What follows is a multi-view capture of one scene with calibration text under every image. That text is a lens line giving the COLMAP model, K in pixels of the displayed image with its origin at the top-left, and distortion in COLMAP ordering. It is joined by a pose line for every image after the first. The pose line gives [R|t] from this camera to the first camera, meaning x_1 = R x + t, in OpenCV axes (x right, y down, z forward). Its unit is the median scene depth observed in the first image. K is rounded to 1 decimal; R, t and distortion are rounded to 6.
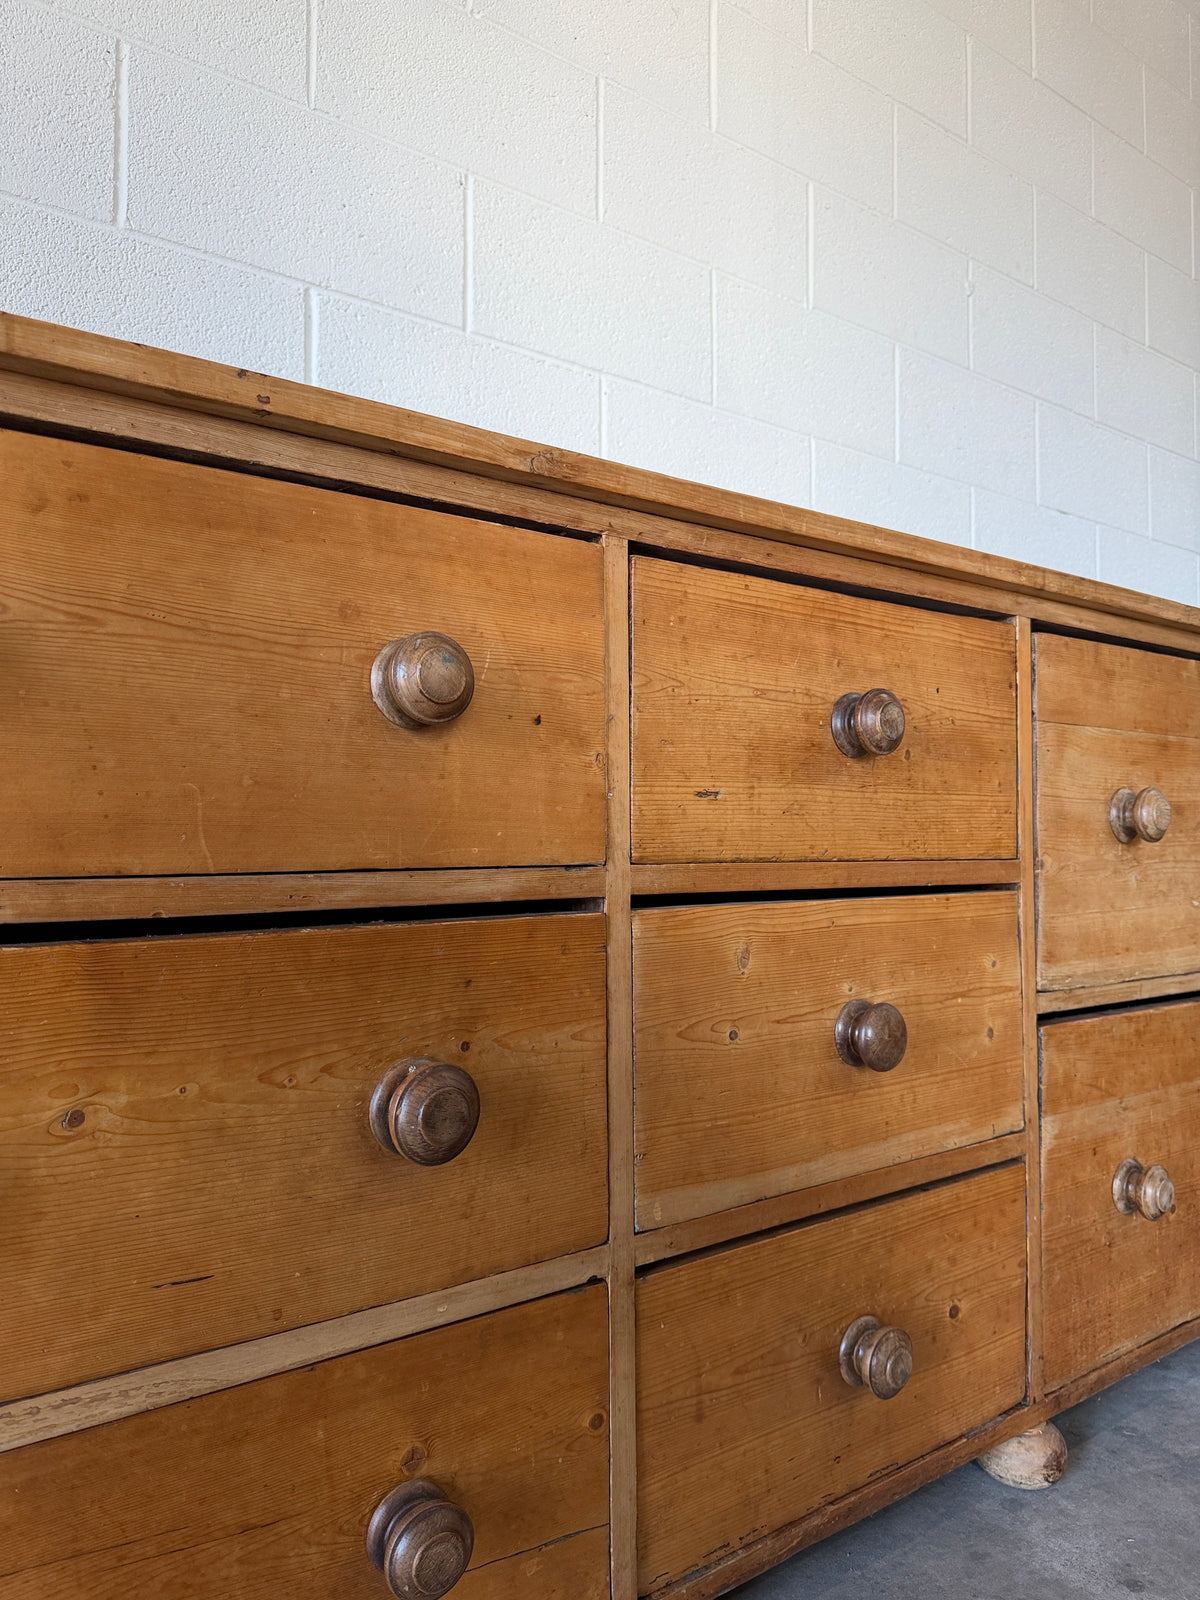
lens RADIAL K [[1135.7, 0, 593.9], [0, 1135.7, 802.9], [0, 0, 1]] dist [0.038982, -0.054346]
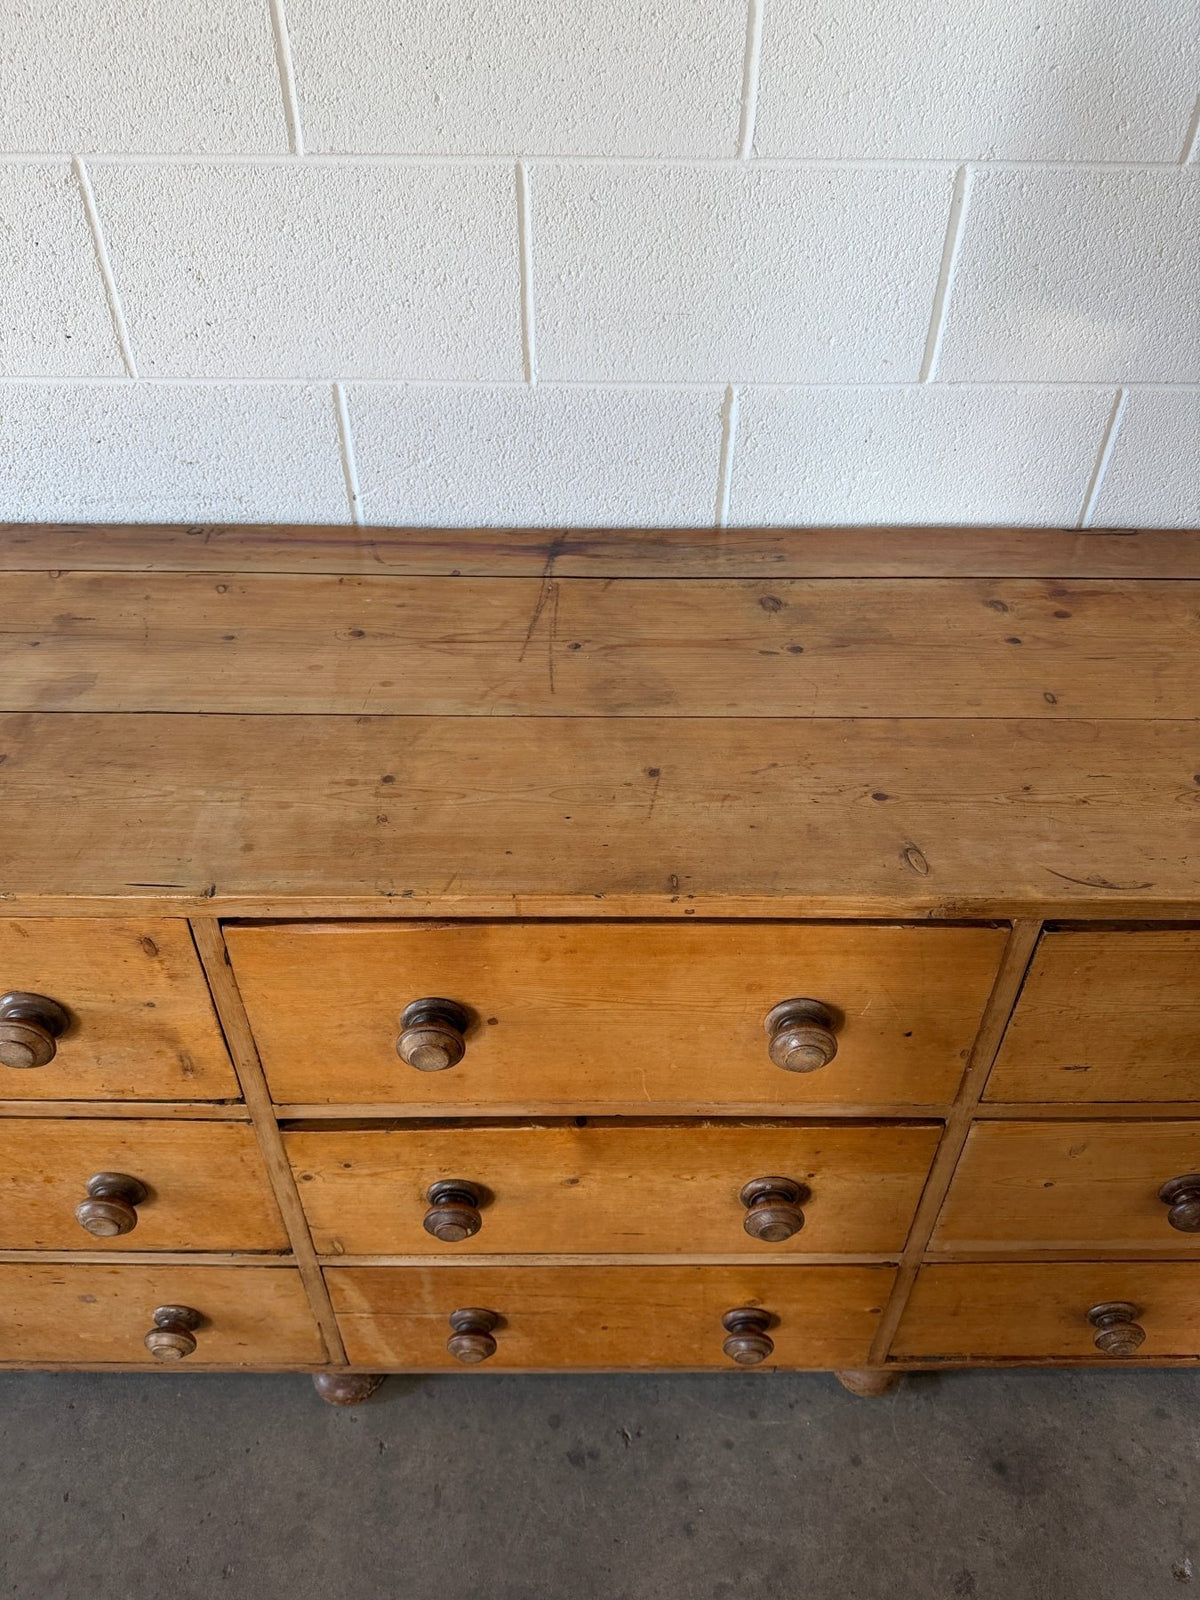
lens RADIAL K [[1135.7, 0, 610.3], [0, 1135.7, 812.6], [0, 0, 1]] dist [0.038982, -0.054346]
pose [[0.810071, 0.387257, -0.440247, 0.134991], [0.006777, 0.744615, 0.667460, -1.028829], [0.586293, -0.543673, 0.600567, 0.168282]]
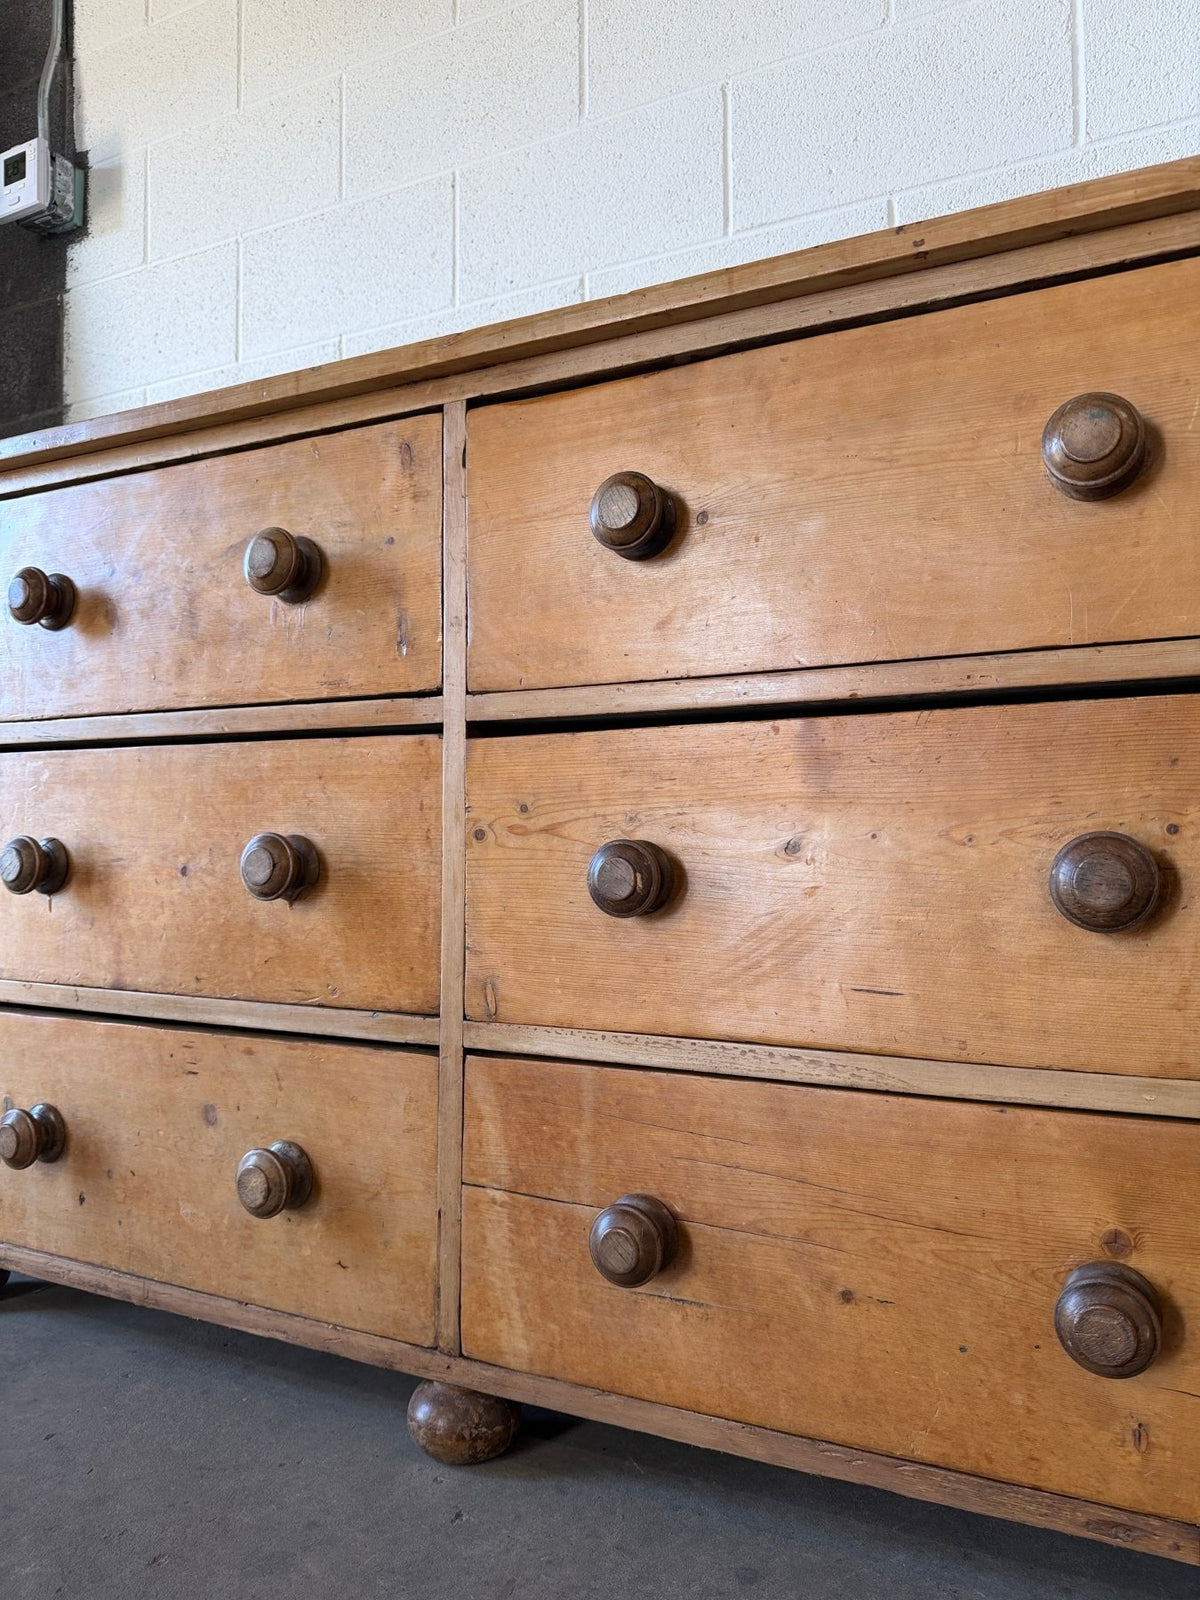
lens RADIAL K [[1135.7, 0, 598.7], [0, 1135.7, 805.7], [0, 0, 1]] dist [0.038982, -0.054346]
pose [[0.455526, -0.033056, -0.889609, 0.444472], [0.030500, 0.999303, -0.021515, 0.178036], [0.889700, -0.017333, 0.456217, 0.139189]]
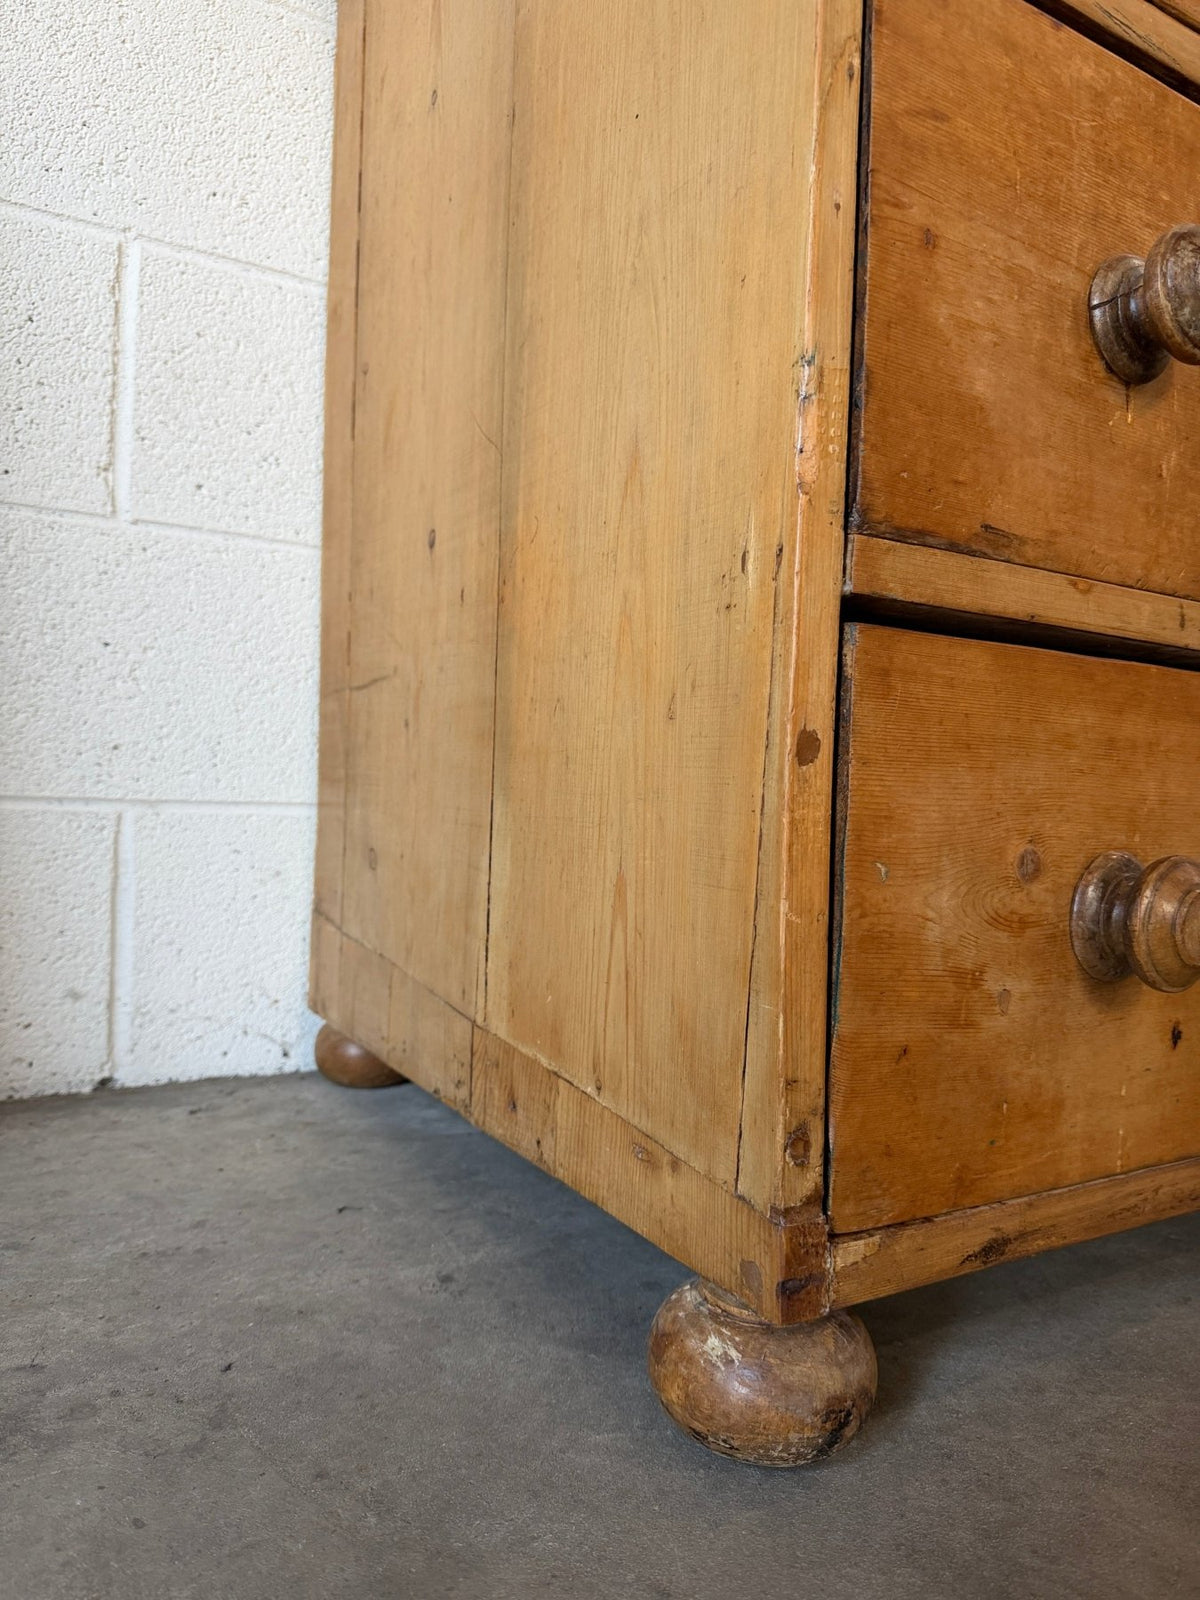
lens RADIAL K [[1135.7, 0, 597.5], [0, 1135.7, 805.3], [0, 0, 1]] dist [0.038982, -0.054346]
pose [[0.995478, 0.039794, -0.086254, -1.286028], [-0.035622, 0.998145, 0.049374, 0.434331], [0.088059, -0.046078, 0.995049, -0.457013]]
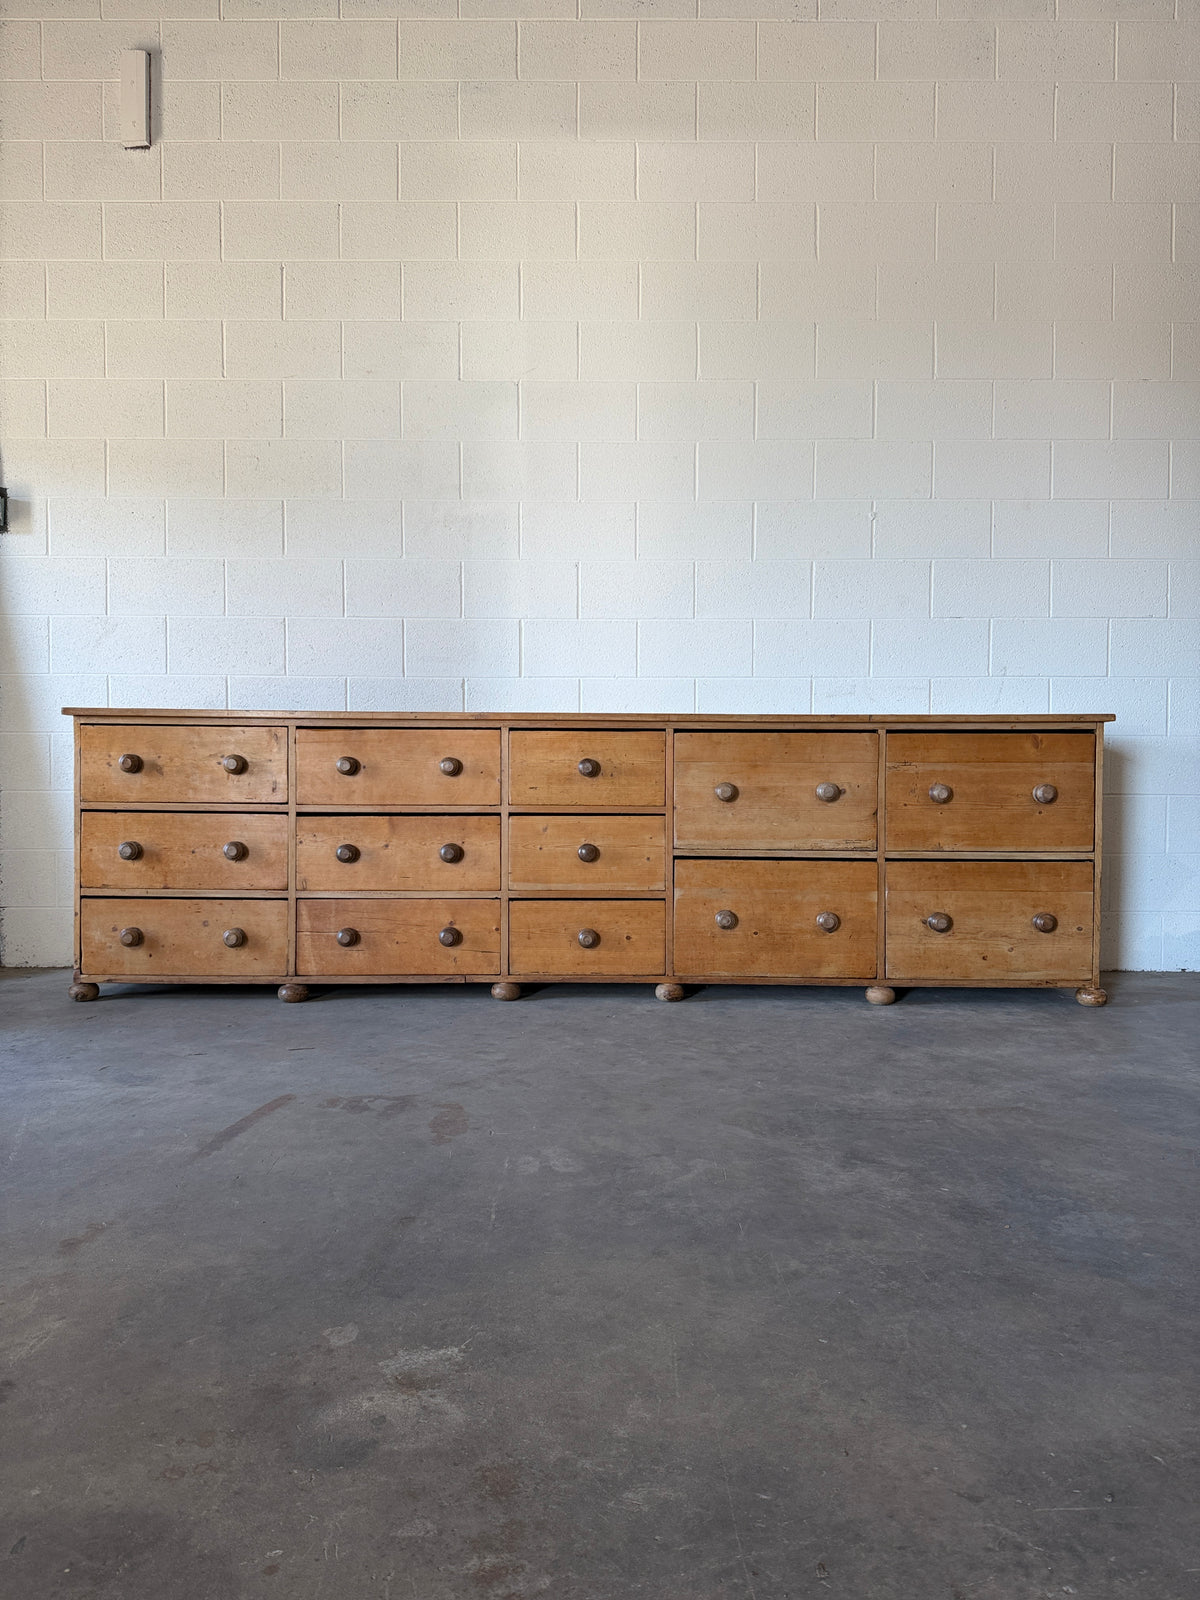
lens RADIAL K [[1135.7, 0, 604.2], [0, 1135.7, 797.7], [0, 0, 1]] dist [0.038982, -0.054346]
pose [[0.808230, 0.012917, -0.588725, 2.770376], [0.013939, 0.999060, 0.041057, -0.139241], [0.588702, -0.041389, 0.807290, -2.167286]]
